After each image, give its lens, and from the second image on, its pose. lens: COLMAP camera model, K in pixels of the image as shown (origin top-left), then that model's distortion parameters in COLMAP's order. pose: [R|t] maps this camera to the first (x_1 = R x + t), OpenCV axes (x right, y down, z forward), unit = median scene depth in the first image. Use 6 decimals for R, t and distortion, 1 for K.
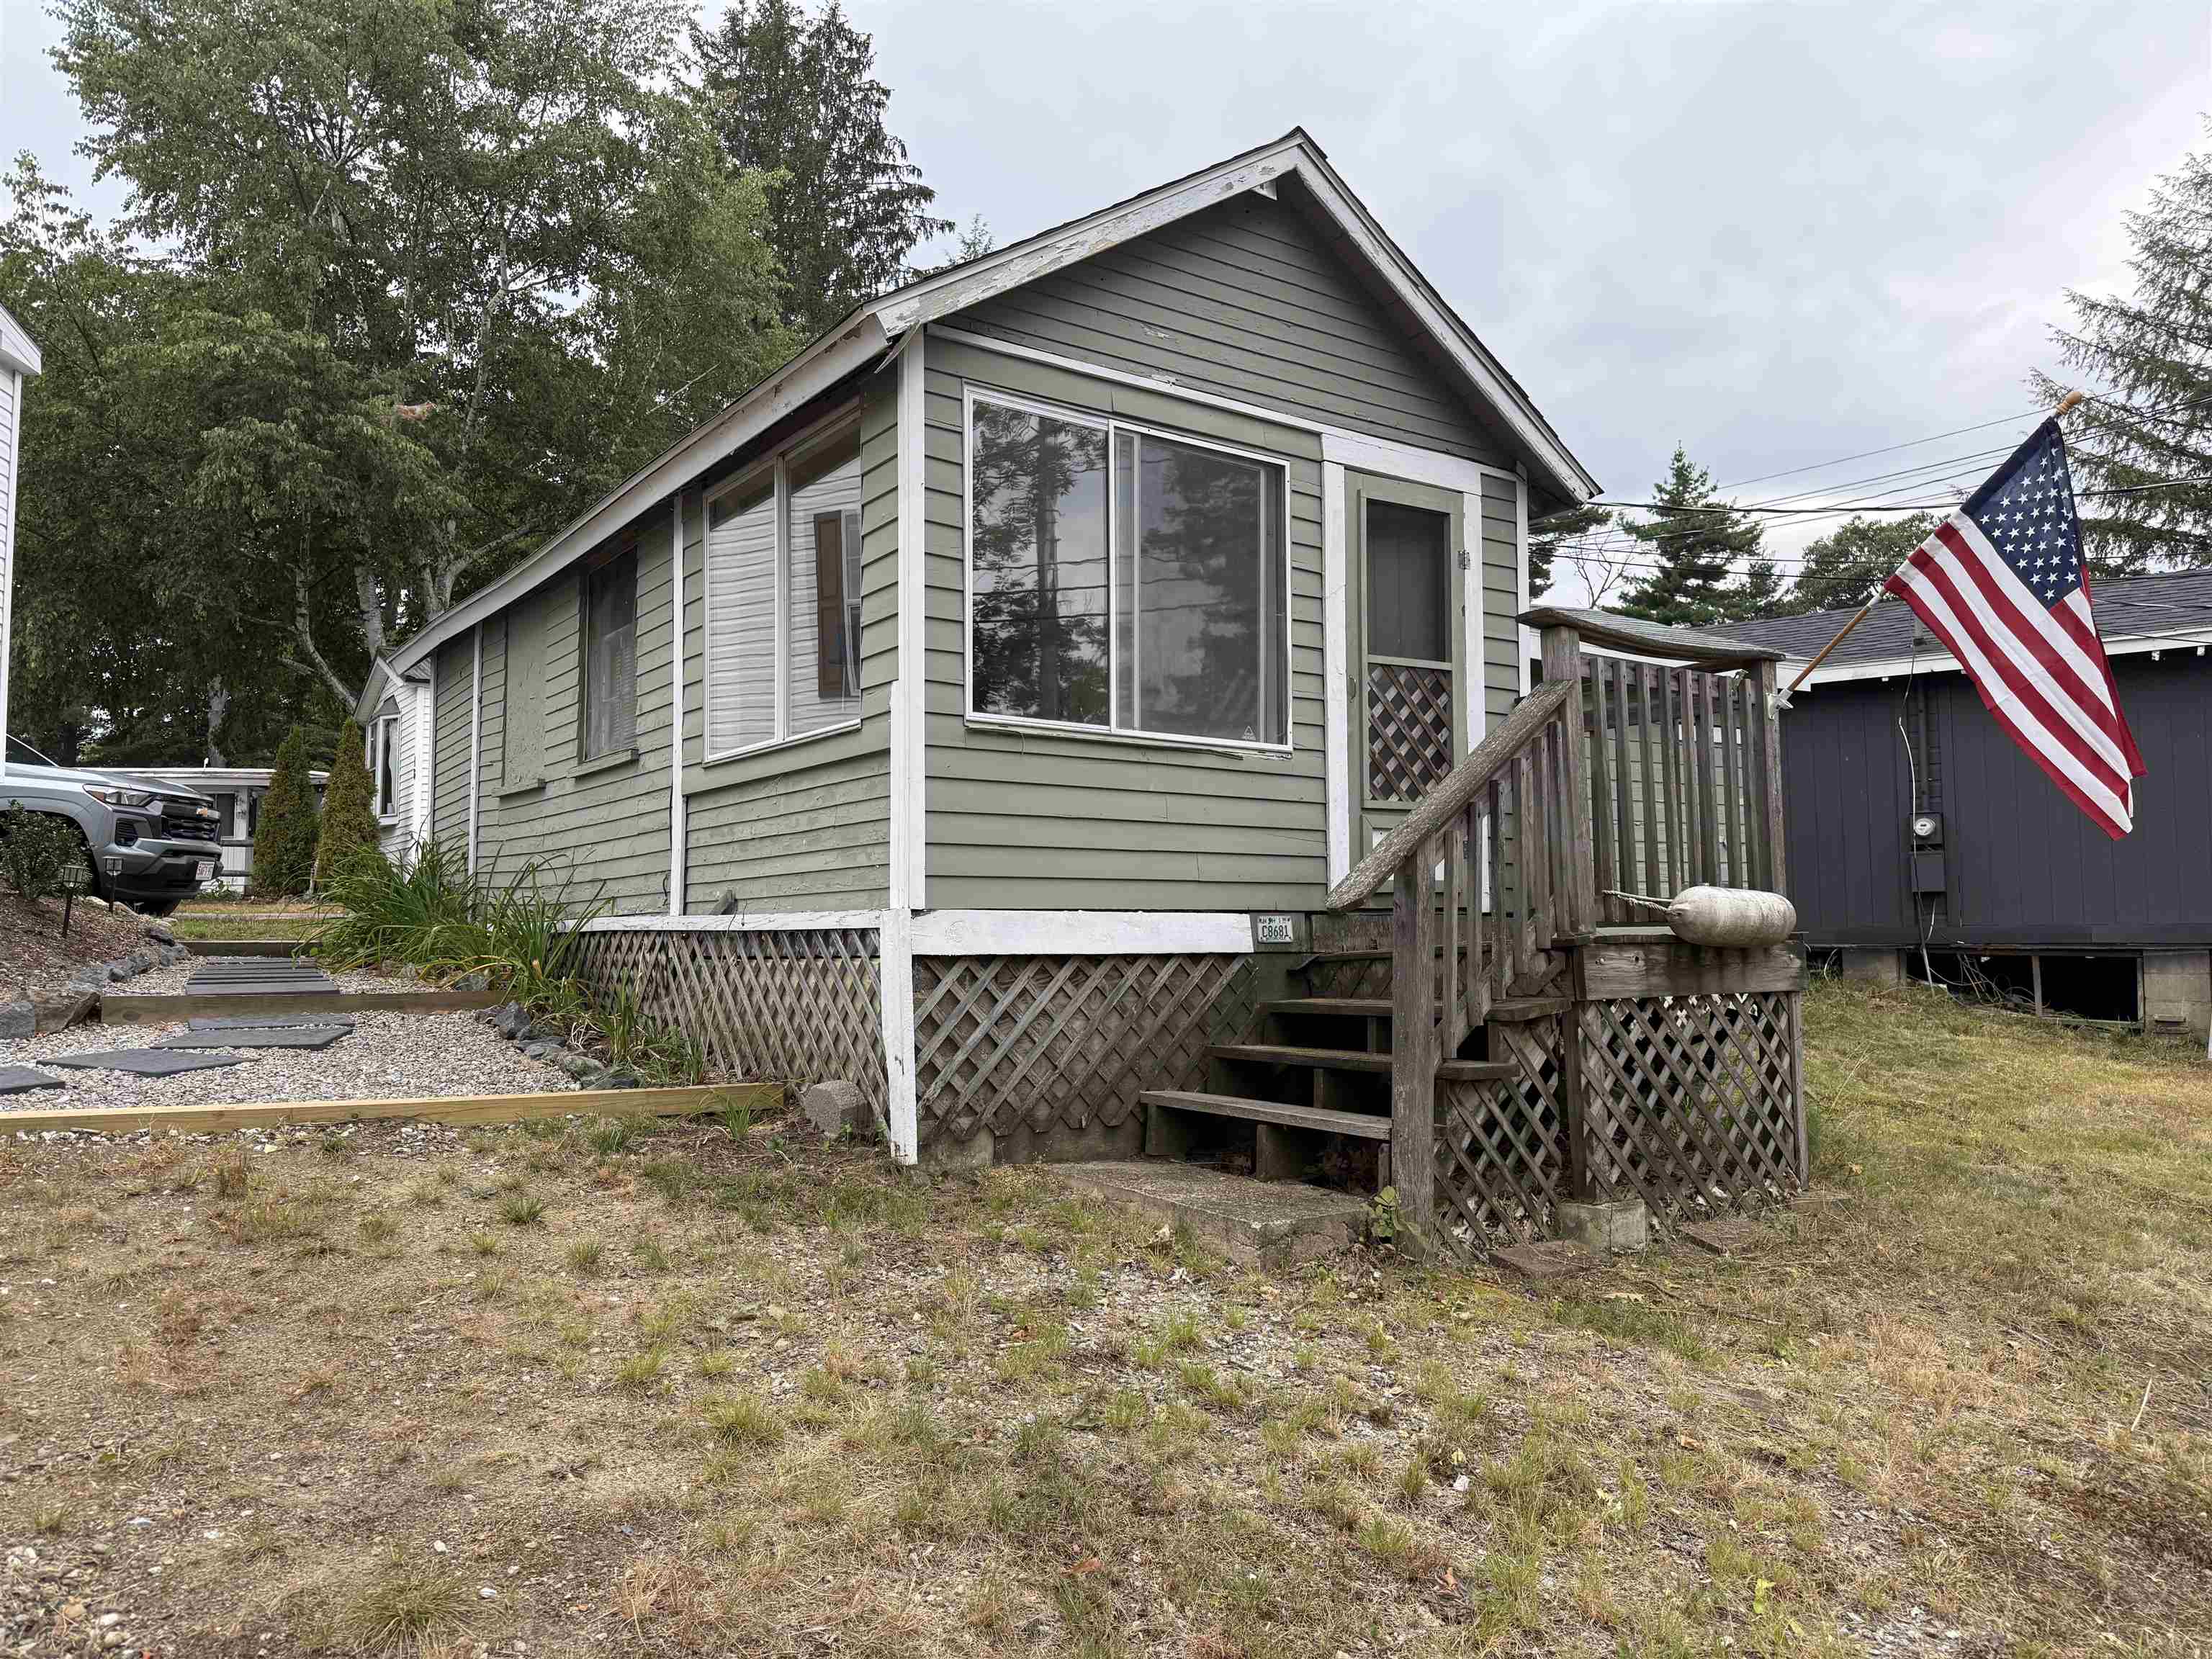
lens RADIAL K [[1546.7, 0, 1106.0], [0, 1546.7, 829.5], [0, 0, 1]] dist [0.135743, -0.230772]
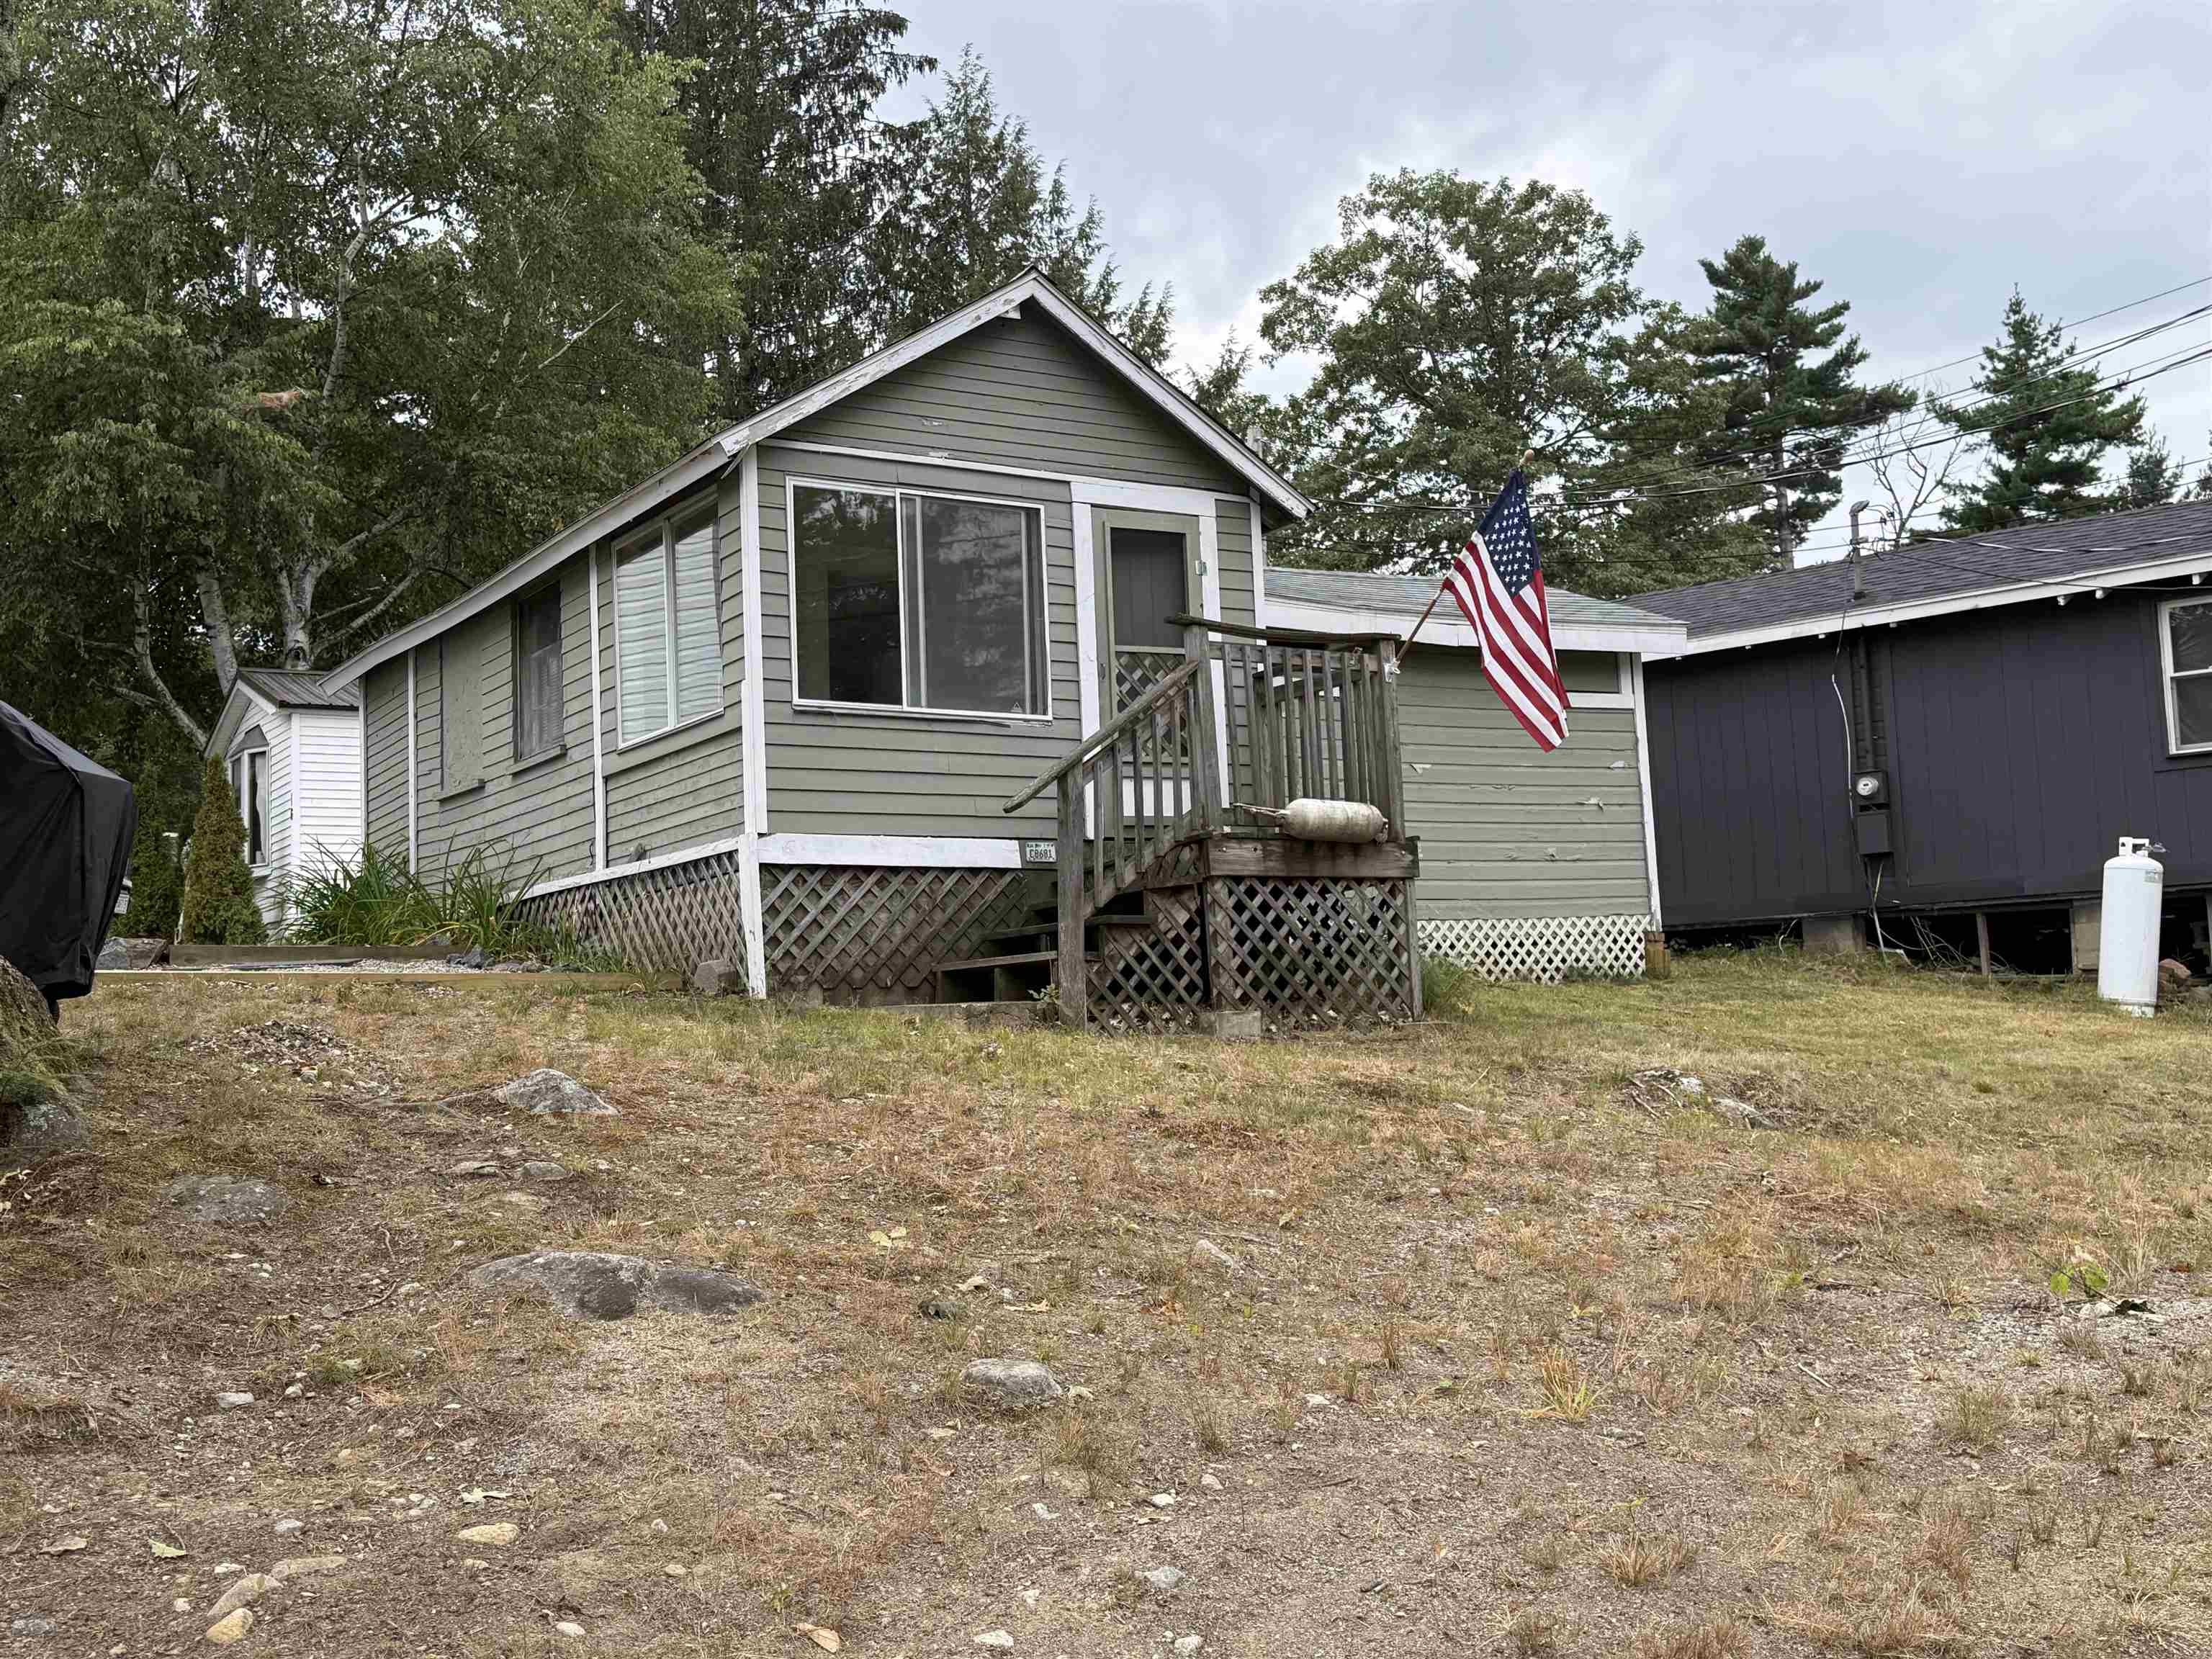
lens RADIAL K [[2327.6, 0, 1106.0], [0, 2327.6, 829.5], [0, 0, 1]] dist [0.092894, 0.003796]
pose [[0.997991, -0.039993, -0.049133, 0.250222], [0.038617, 0.998844, -0.028636, 0.098633], [0.050221, 0.026681, 0.998382, -0.957435]]
